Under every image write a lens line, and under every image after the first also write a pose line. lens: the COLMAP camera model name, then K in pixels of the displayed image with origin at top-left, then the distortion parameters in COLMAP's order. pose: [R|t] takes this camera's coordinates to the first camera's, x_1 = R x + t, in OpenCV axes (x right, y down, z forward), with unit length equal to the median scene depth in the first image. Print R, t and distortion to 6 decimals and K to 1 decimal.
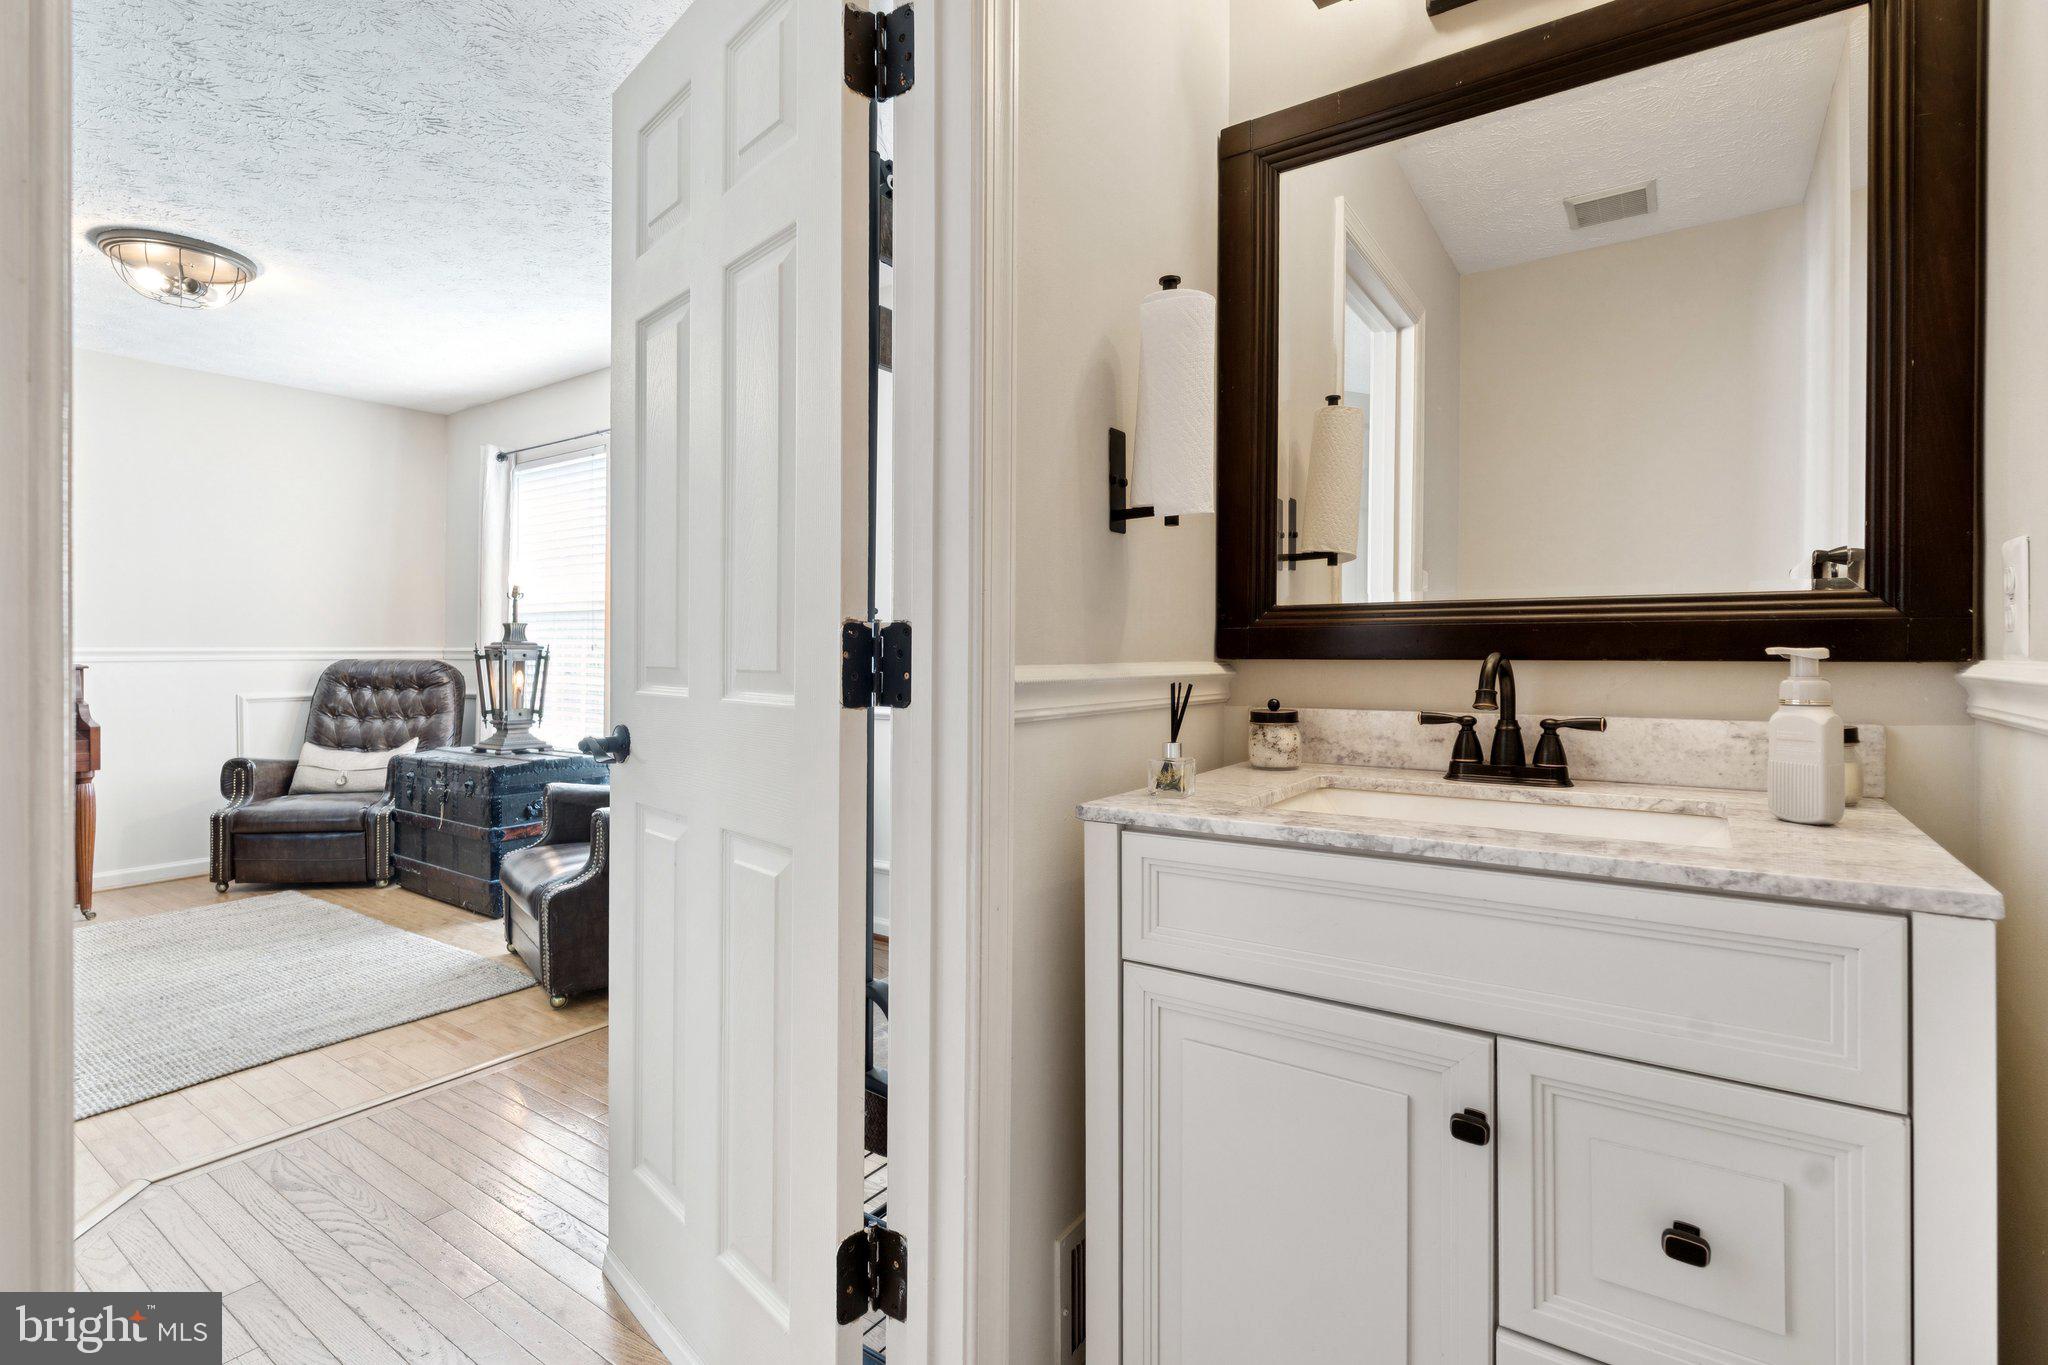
lens RADIAL K [[941.1, 0, 1033.0], [0, 941.1, 650.4], [0, 0, 1]] dist [-0.000825, -0.000235]
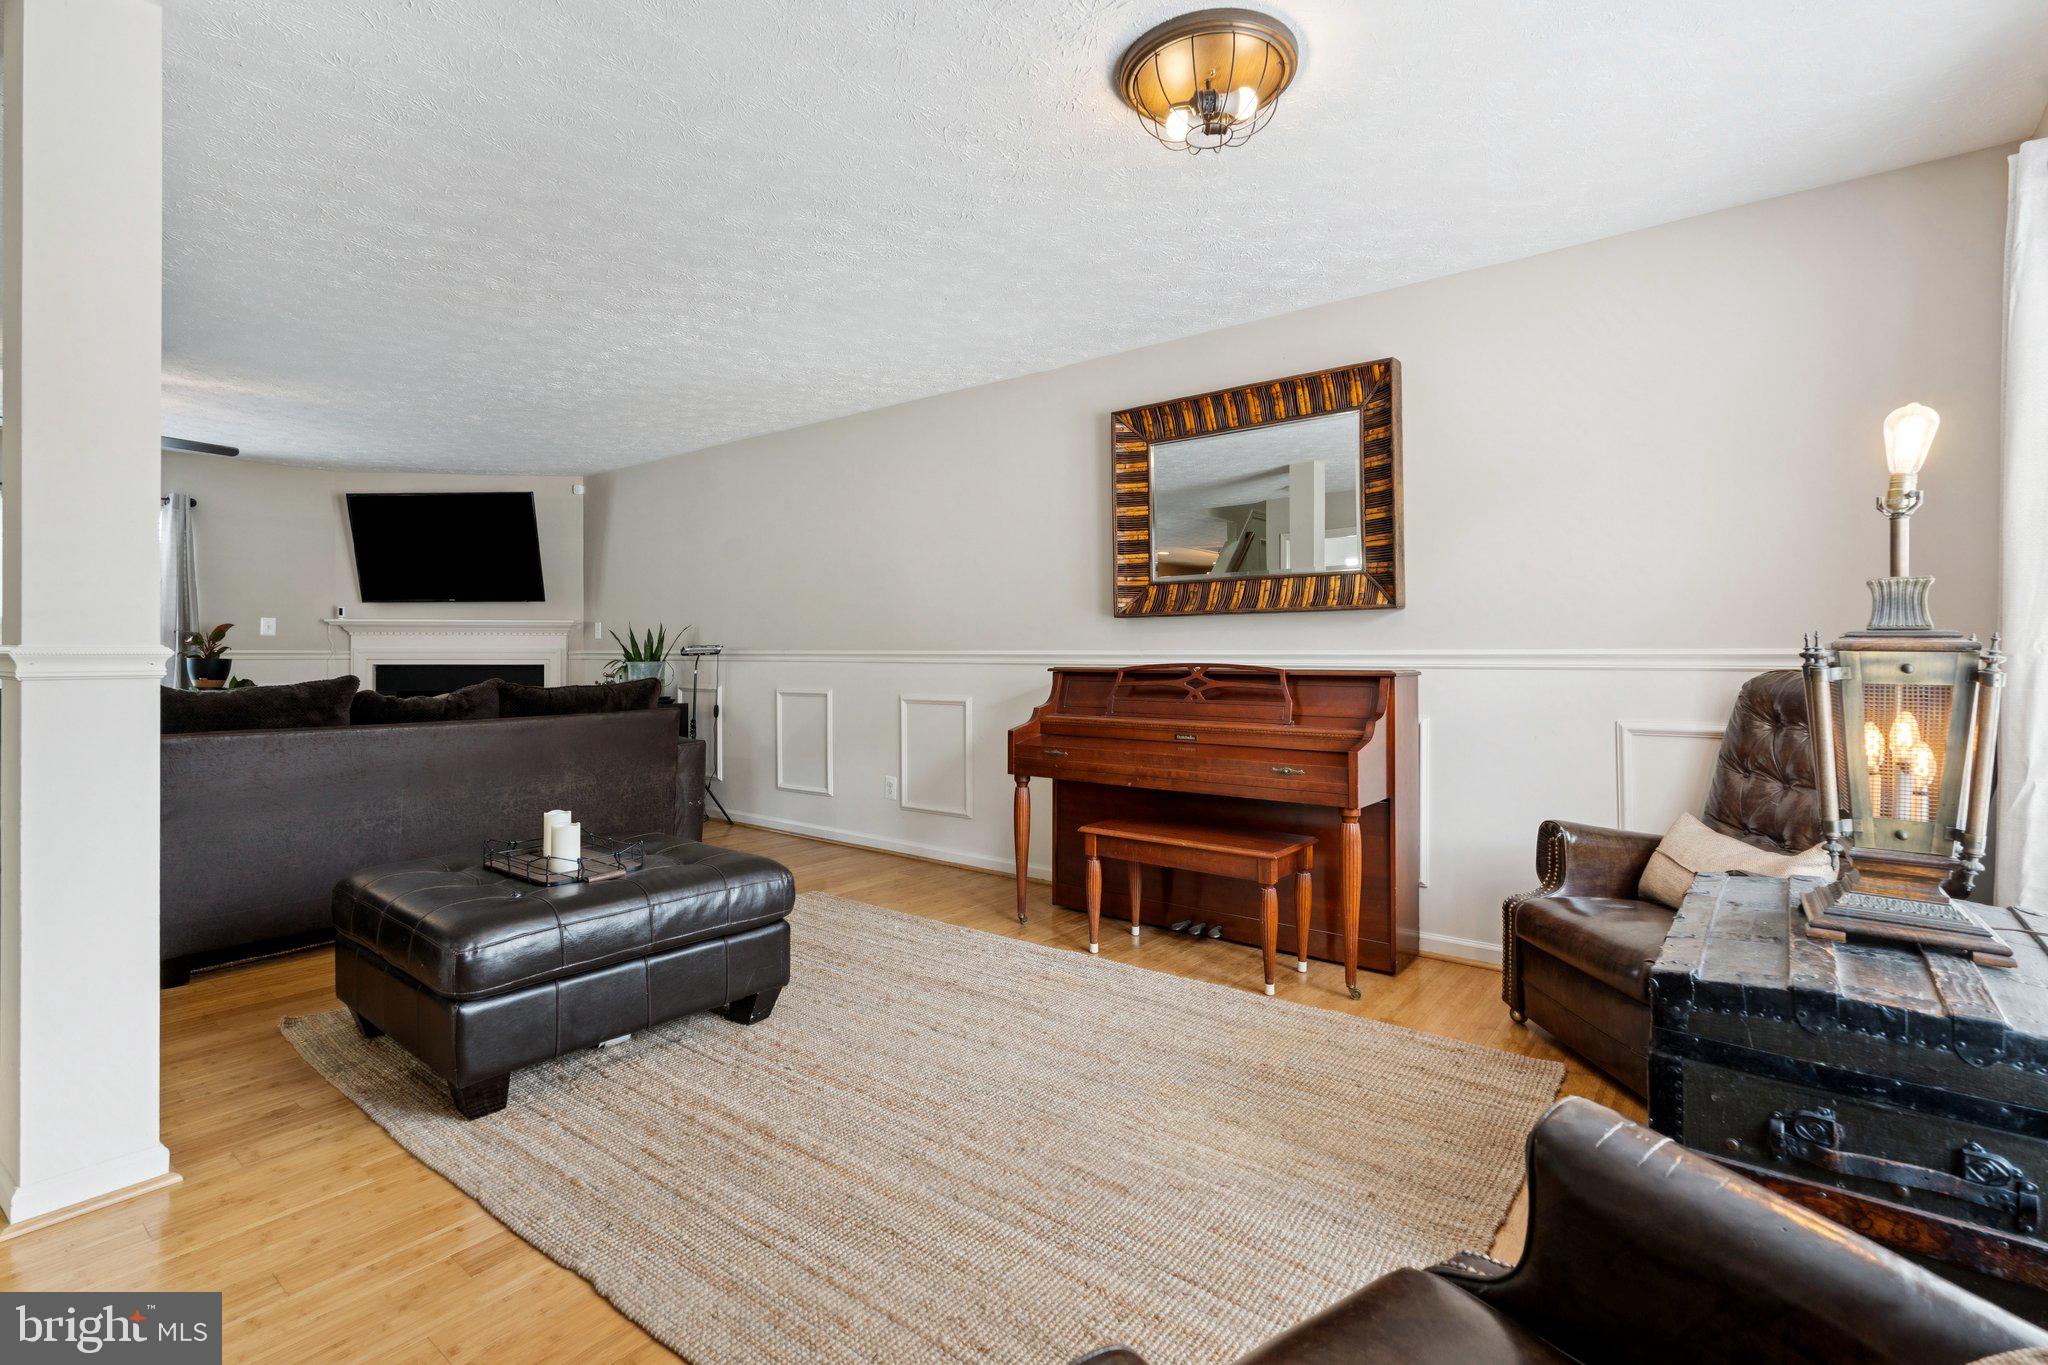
lens RADIAL K [[941.1, 0, 1033.0], [0, 941.1, 650.4], [0, 0, 1]] dist [-0.000825, -0.000235]
pose [[-0.092281, -0.002075, -0.995731, -0.163800], [-0.000173, 0.999998, -0.002068, -0.000545], [0.995733, -0.000018, -0.092281, 0.674213]]
